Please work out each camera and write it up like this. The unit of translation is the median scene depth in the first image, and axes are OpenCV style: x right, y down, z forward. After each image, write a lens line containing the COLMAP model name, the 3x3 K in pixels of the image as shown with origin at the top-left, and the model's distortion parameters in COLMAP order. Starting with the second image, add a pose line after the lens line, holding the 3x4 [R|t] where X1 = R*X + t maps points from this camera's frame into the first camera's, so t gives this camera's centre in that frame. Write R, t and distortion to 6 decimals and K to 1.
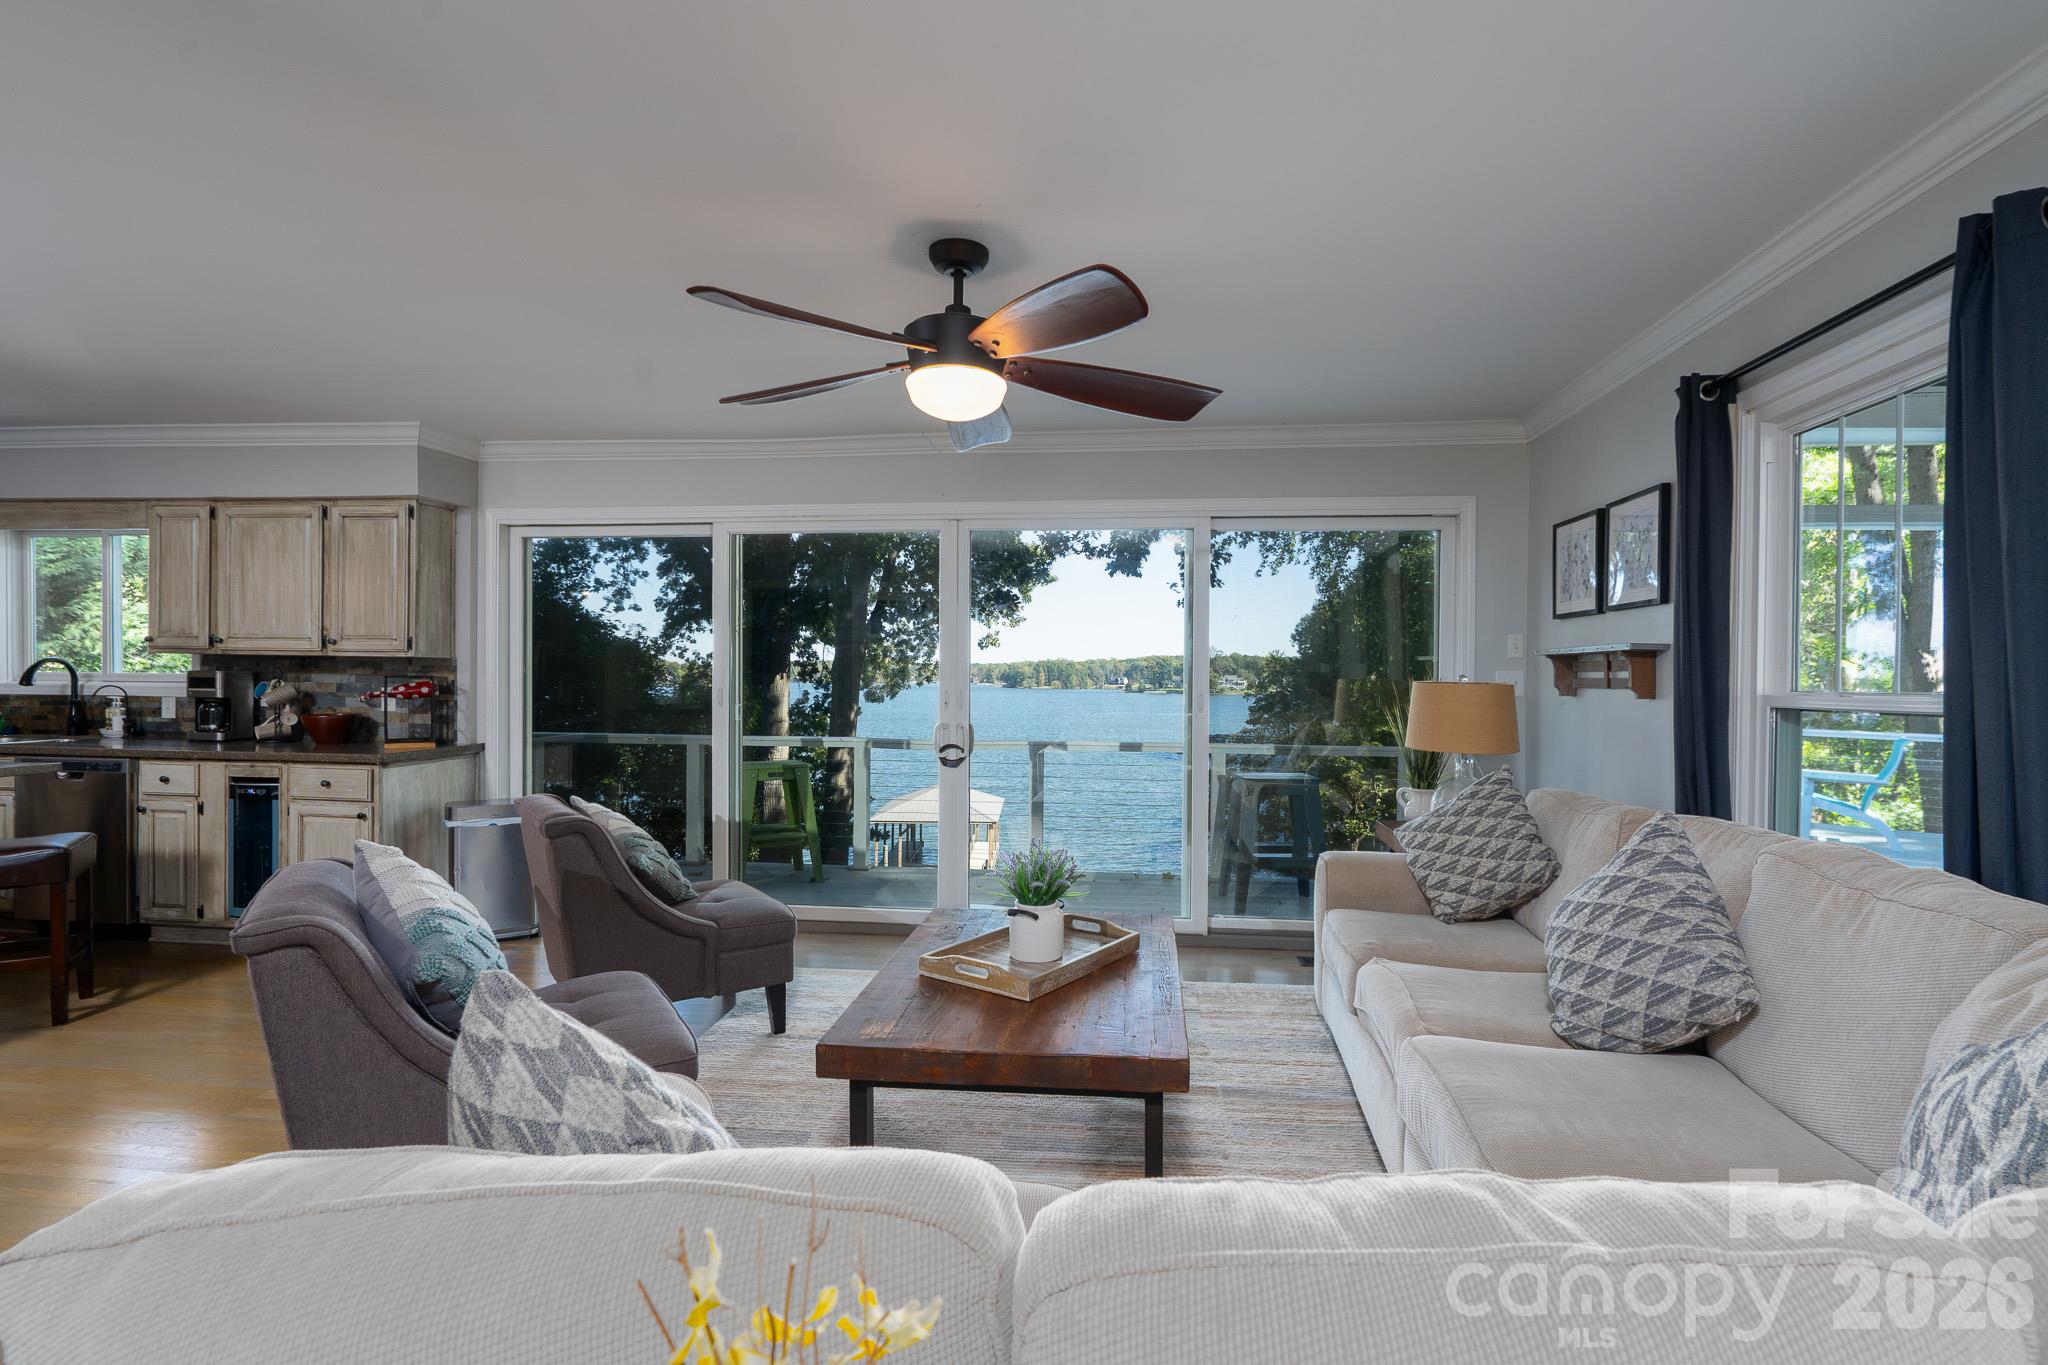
lens RADIAL K [[908.6, 0, 1024.0], [0, 908.6, 682.5], [0, 0, 1]] dist [0.001058, 0.000203]
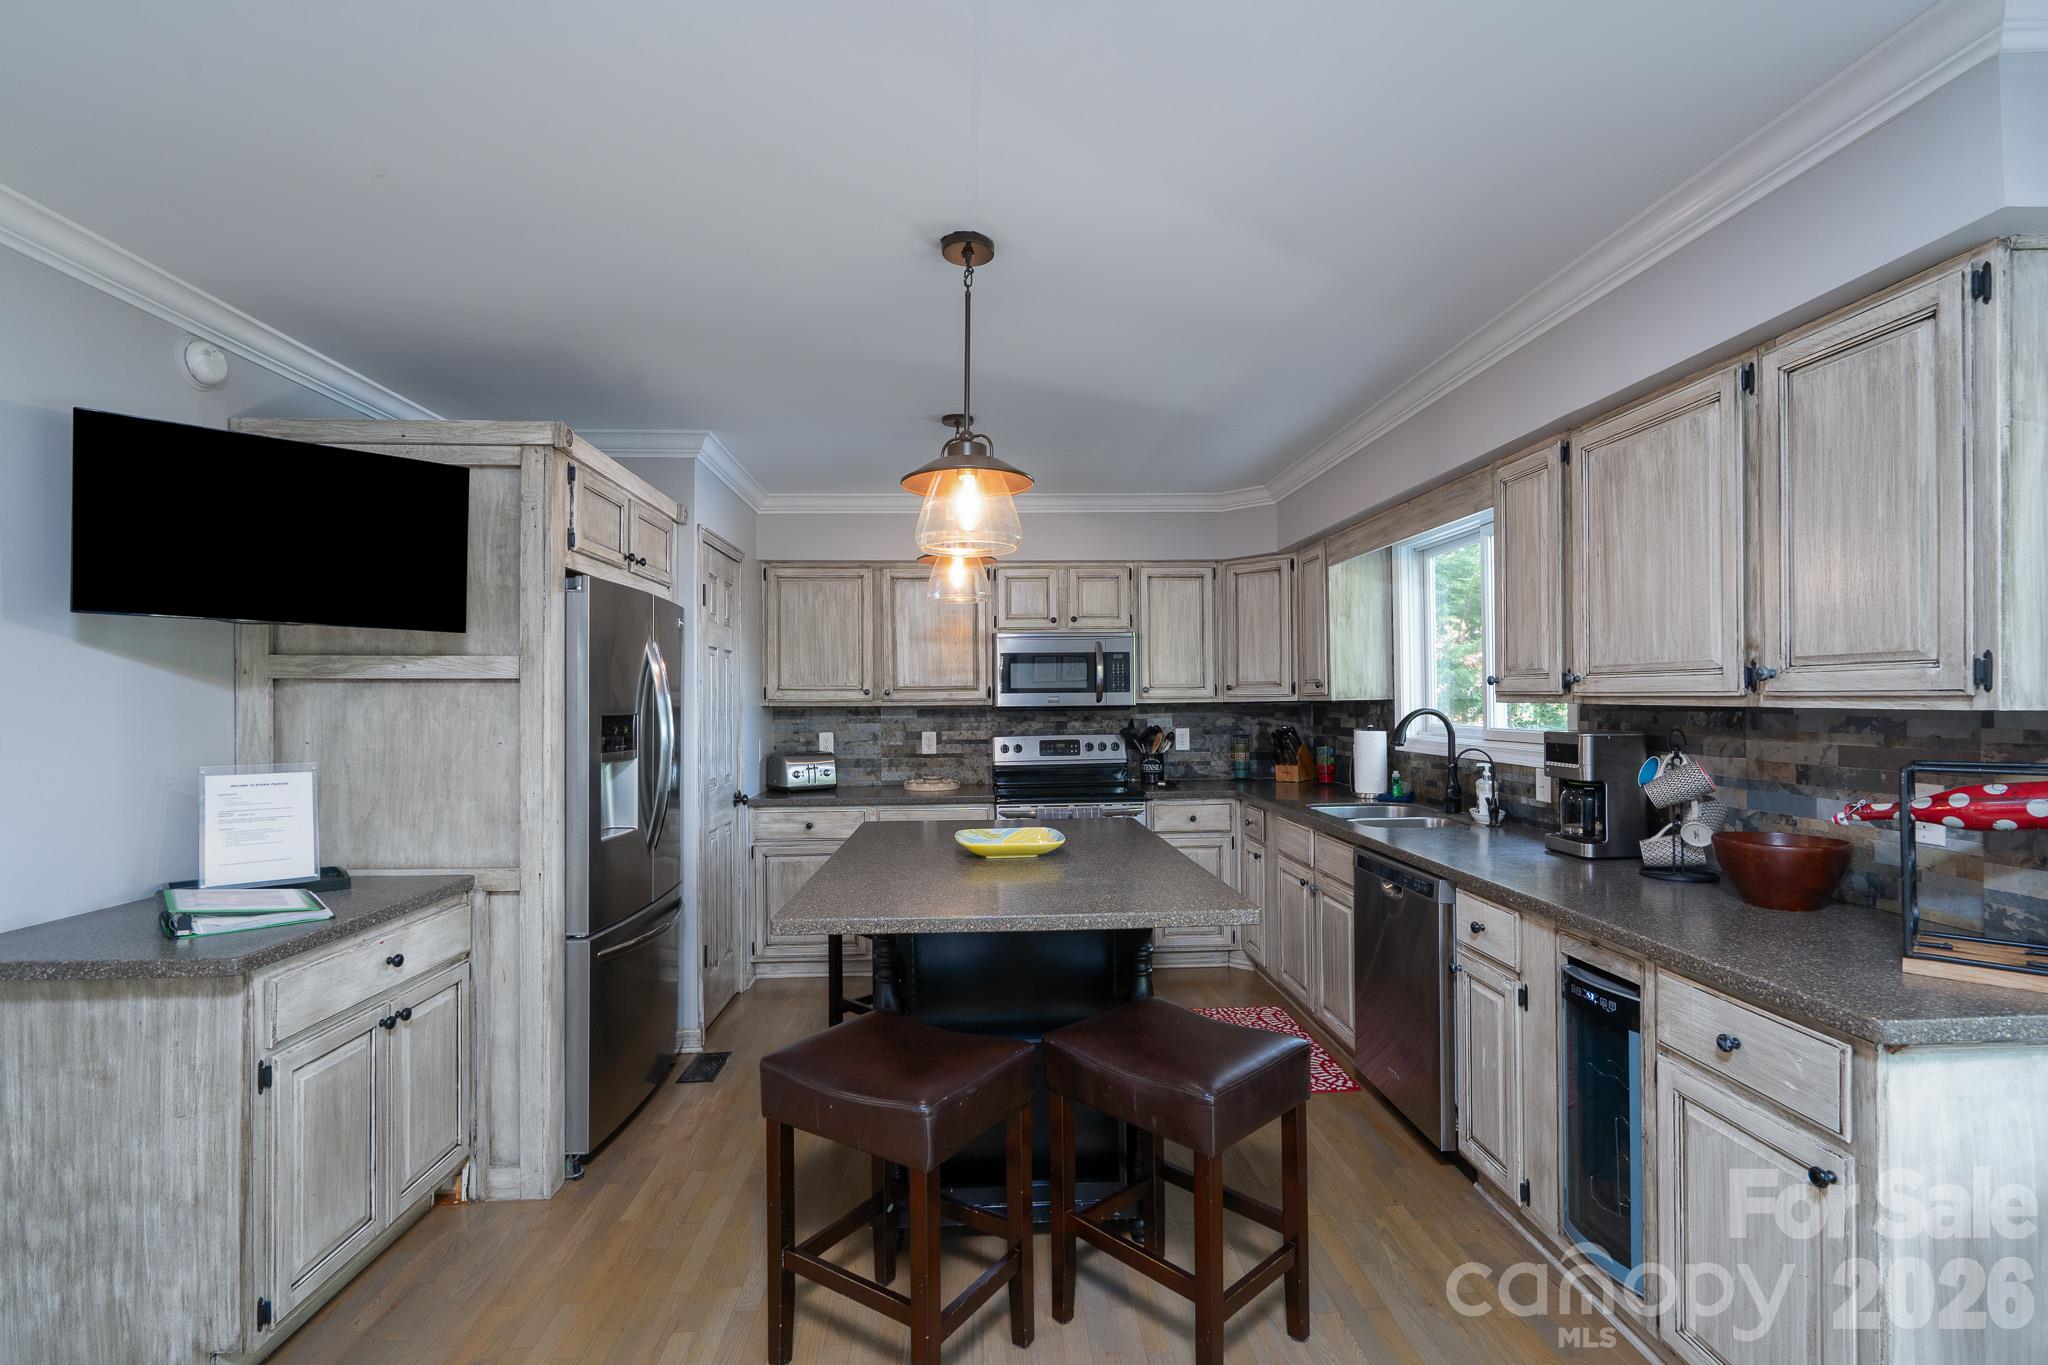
lens RADIAL K [[928.3, 0, 1016.7], [0, 928.3, 699.0], [0, 0, 1]] dist [-0.001365, -0.000125]
pose [[0.156802, -0.011305, -0.987565, -0.384627], [0.004255, 0.999933, -0.010771, -0.030081], [0.987621, -0.002513, 0.156840, 0.579908]]
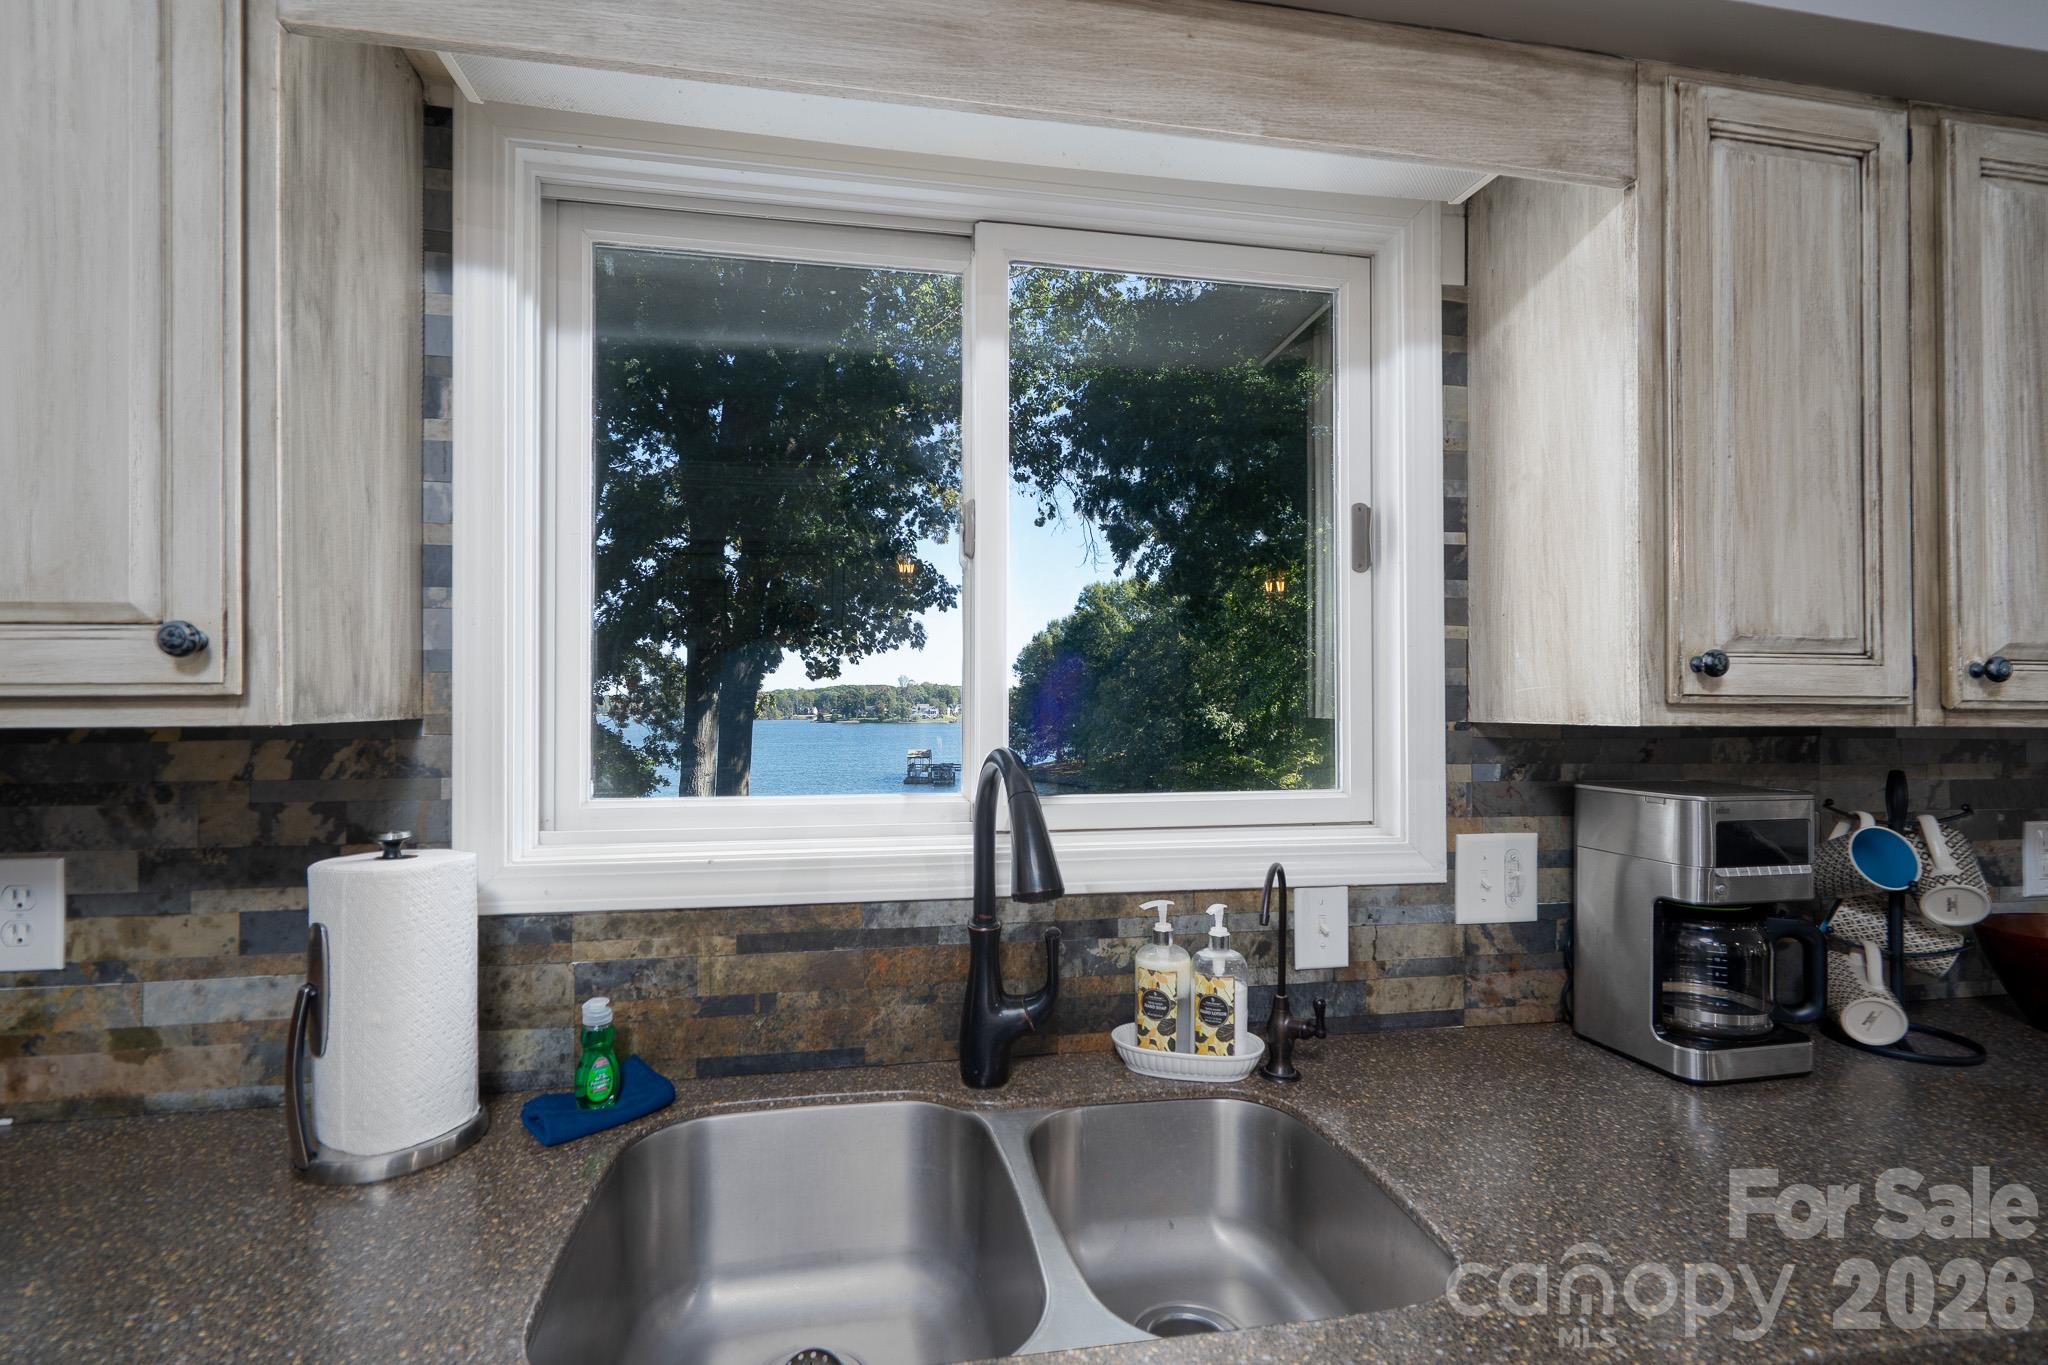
lens RADIAL K [[928.3, 0, 1016.7], [0, 928.3, 699.0], [0, 0, 1]] dist [-0.001365, -0.000125]
pose [[0.957642, -0.006645, 0.287885, -1.199573], [0.010931, 0.999852, -0.013284, -0.038533], [-0.287754, 0.015868, 0.957573, 0.839694]]
